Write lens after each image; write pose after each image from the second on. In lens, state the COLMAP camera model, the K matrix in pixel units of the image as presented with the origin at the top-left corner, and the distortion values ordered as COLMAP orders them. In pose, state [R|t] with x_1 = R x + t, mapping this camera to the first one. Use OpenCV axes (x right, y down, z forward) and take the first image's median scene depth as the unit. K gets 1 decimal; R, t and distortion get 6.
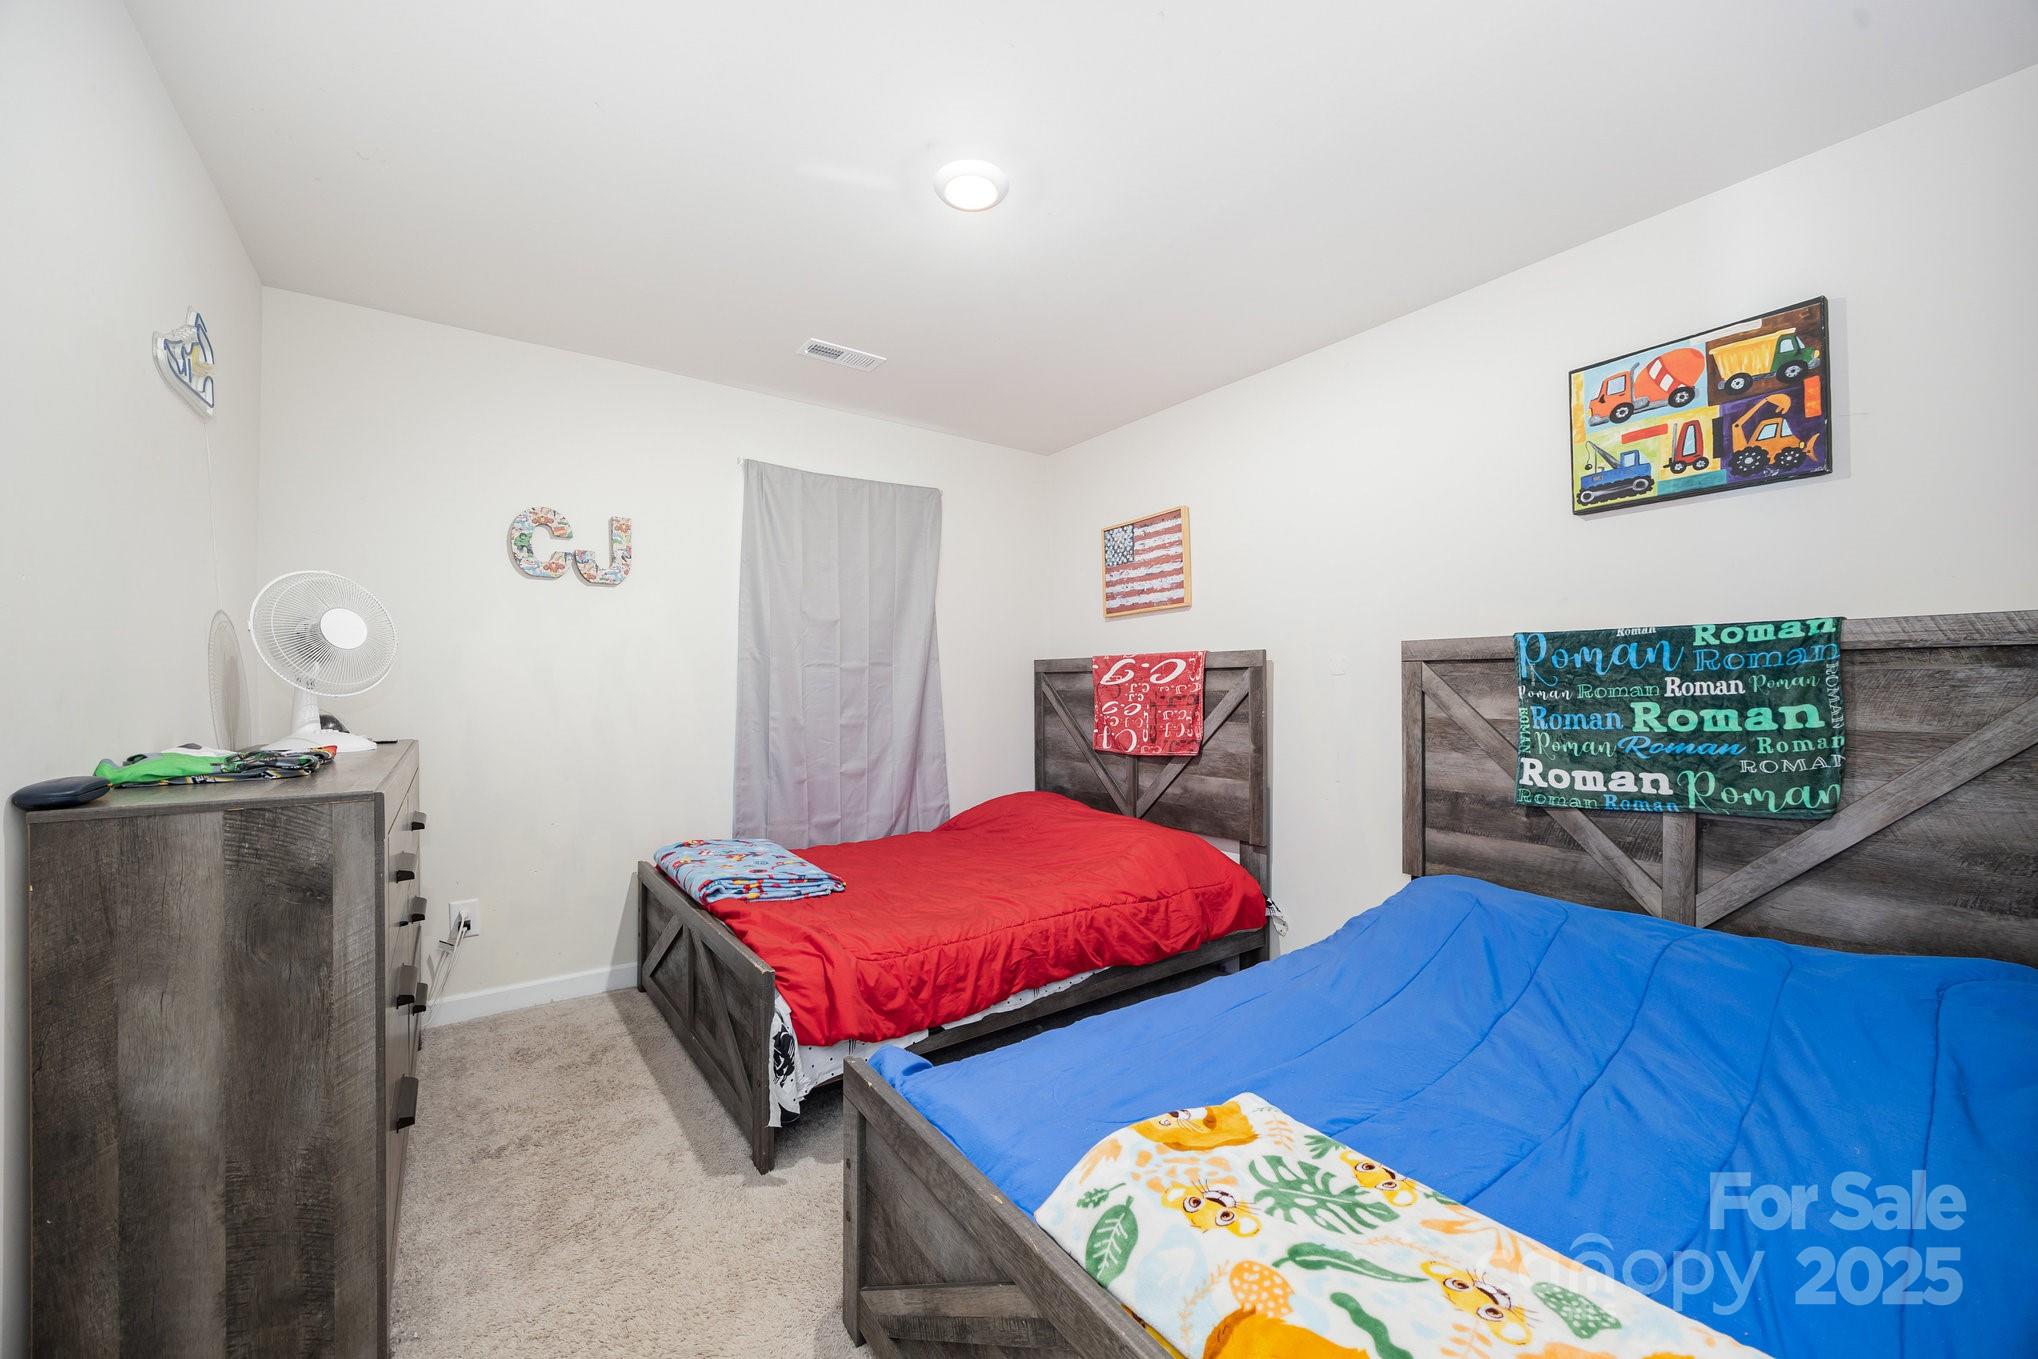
lens RADIAL K [[777.8, 0, 1000.8], [0, 777.8, 683.8], [0, 0, 1]] dist [-0.000268, 0.000055]
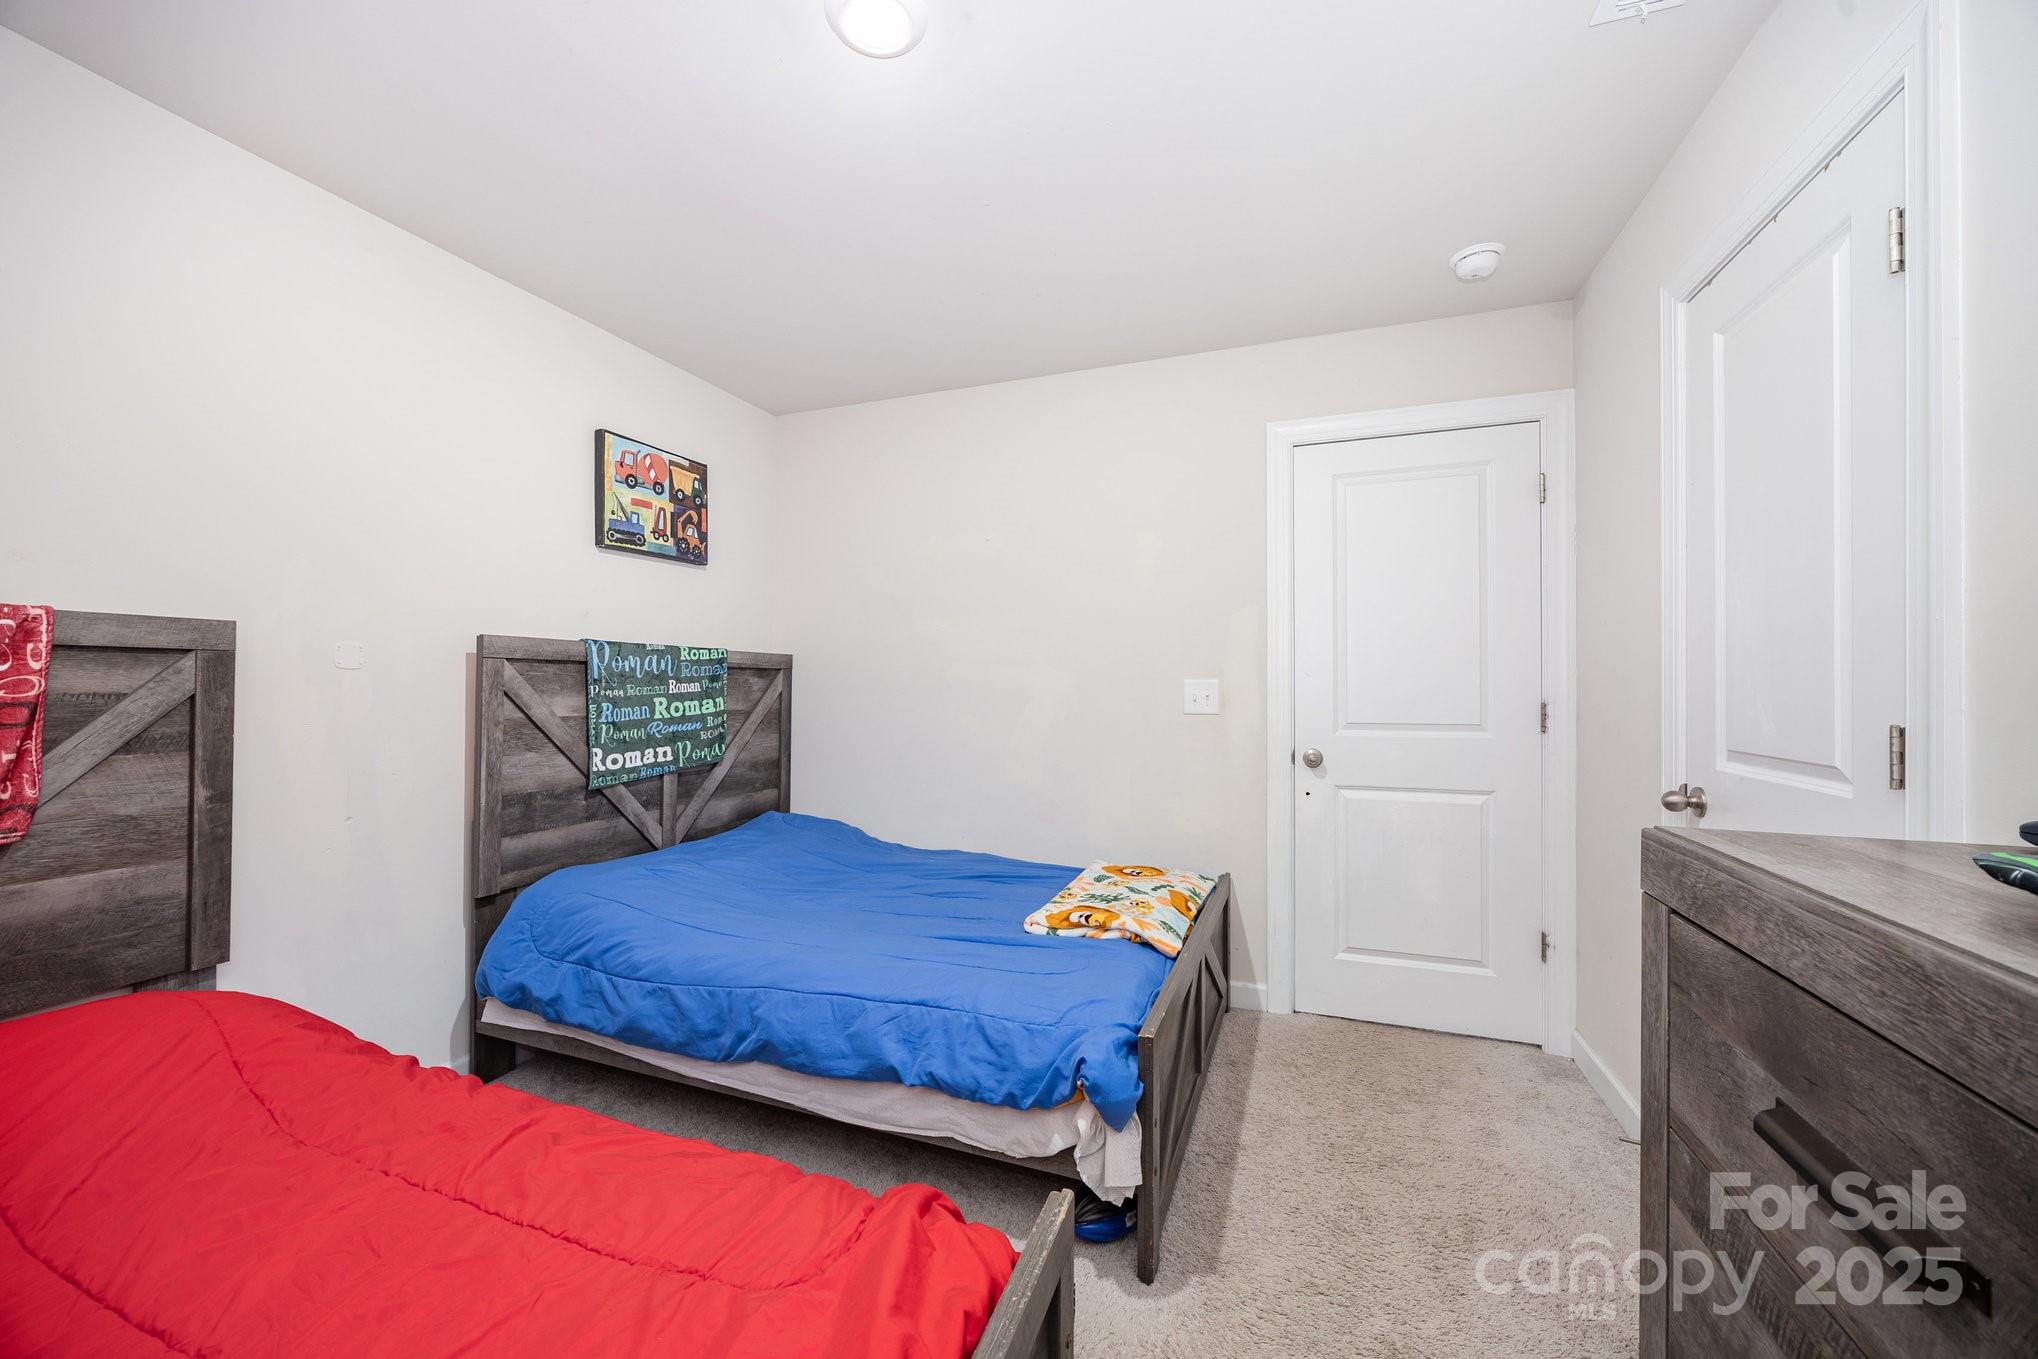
lens RADIAL K [[777.8, 0, 1000.8], [0, 777.8, 683.8], [0, 0, 1]] dist [-0.000268, 0.000055]
pose [[-0.555560, 0.004979, 0.831461, -0.684230], [-0.003356, 0.999960, -0.008231, 0.008079], [-0.831469, -0.007363, -0.555522, 1.253641]]
